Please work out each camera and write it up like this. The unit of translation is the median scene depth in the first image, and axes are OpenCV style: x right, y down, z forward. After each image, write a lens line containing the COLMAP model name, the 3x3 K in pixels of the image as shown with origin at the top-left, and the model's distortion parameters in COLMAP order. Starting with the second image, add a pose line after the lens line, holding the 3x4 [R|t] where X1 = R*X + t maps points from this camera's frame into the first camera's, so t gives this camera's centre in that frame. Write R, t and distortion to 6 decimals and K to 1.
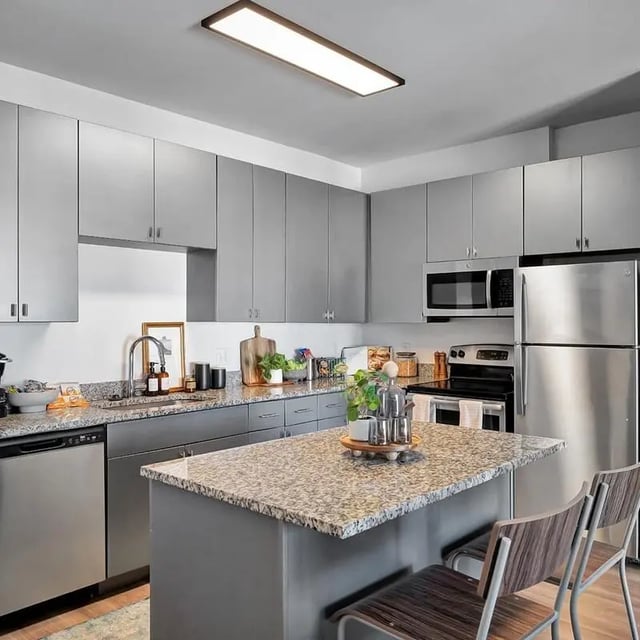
lens RADIAL K [[636.5, 0, 320.0], [0, 636.5, 320.0], [0, 0, 1]] dist [0.072834, 0.001482]
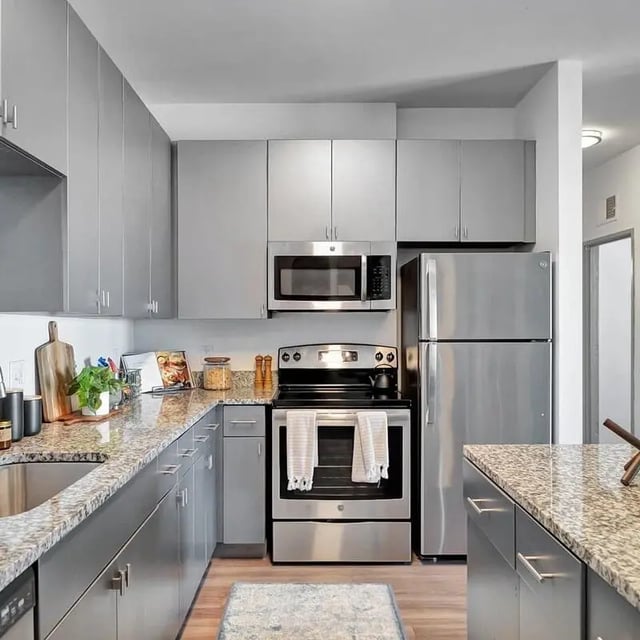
lens RADIAL K [[636.5, 0, 320.0], [0, 636.5, 320.0], [0, 0, 1]] dist [0.072834, 0.001482]
pose [[0.737484, 0.002954, 0.675358, -0.338227], [0.002367, 0.999973, -0.006958, 0.012926], [-0.675360, 0.006730, 0.737457, 0.407619]]
